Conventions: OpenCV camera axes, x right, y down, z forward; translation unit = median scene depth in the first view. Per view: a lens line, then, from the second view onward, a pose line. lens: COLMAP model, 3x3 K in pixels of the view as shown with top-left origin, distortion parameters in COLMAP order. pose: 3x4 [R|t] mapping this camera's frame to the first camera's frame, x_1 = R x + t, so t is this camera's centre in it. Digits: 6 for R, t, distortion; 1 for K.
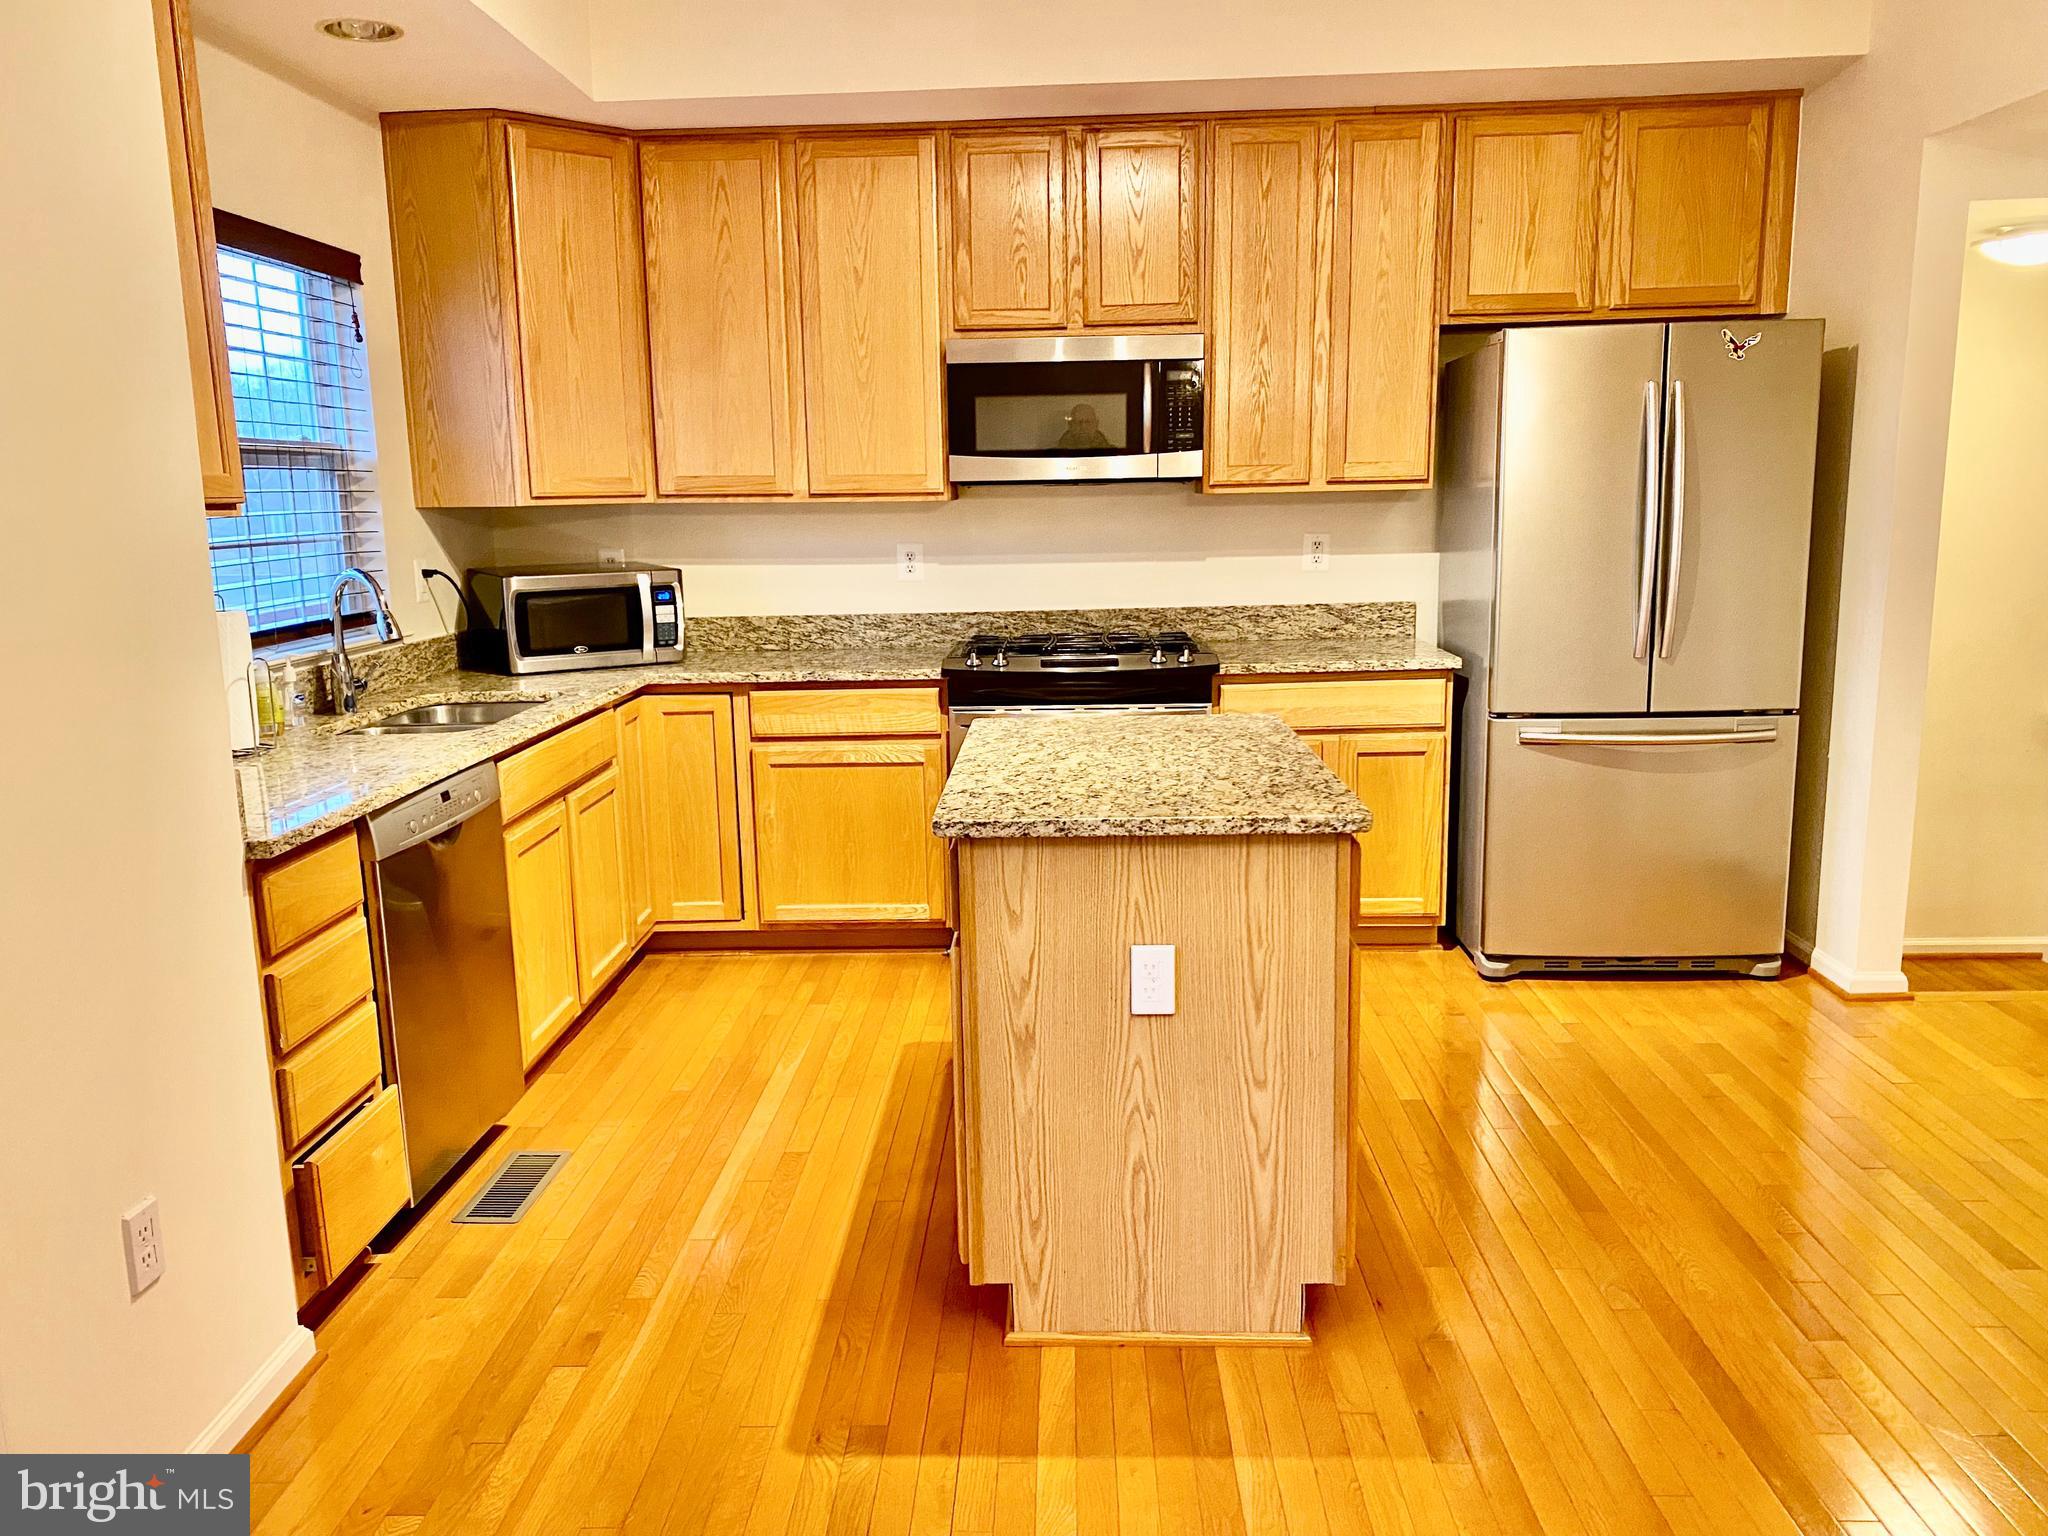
lens RADIAL K [[1597.0, 0, 965.6], [0, 1597.0, 765.3], [0, 0, 1]] dist [0.054241, -0.000504]
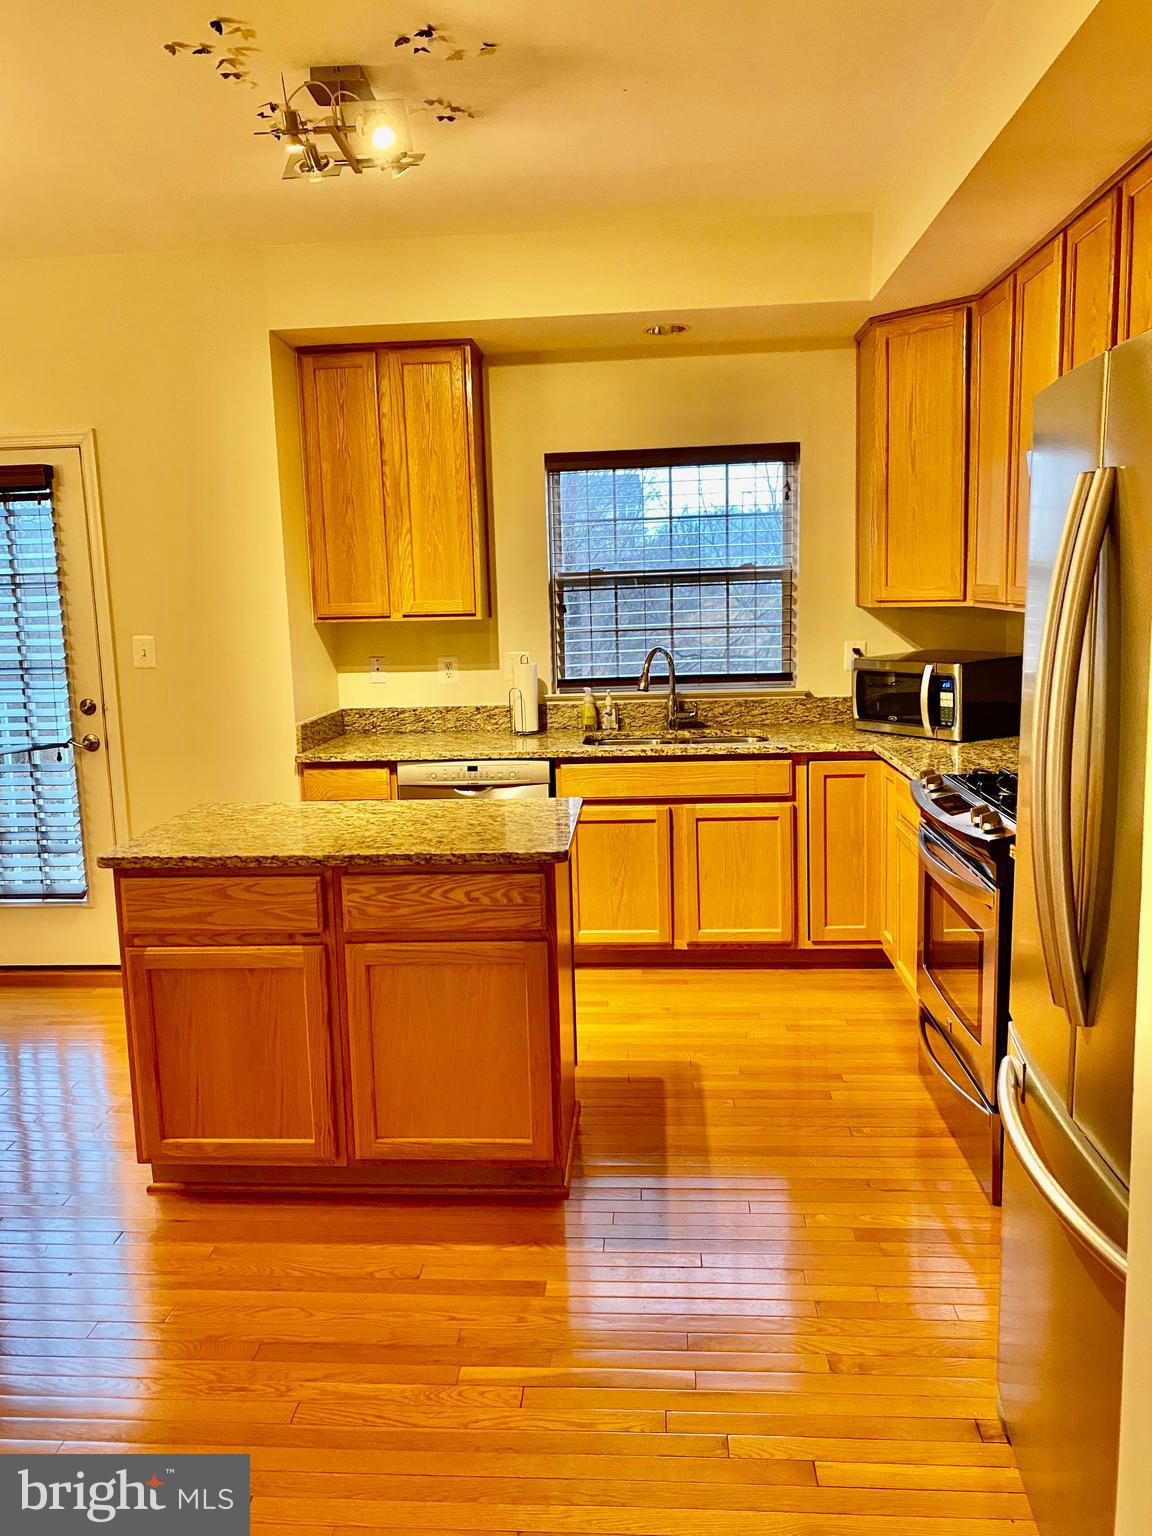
lens RADIAL K [[1145.9, 0, 576.0], [0, 1145.9, 768.0], [0, 0, 1]] dist [0.088483, -0.145062]
pose [[-0.022283, 0.160497, -0.986785, 0.790646], [-0.145123, 0.976056, 0.162029, -0.170334], [0.989163, 0.146816, 0.001542, 0.870734]]
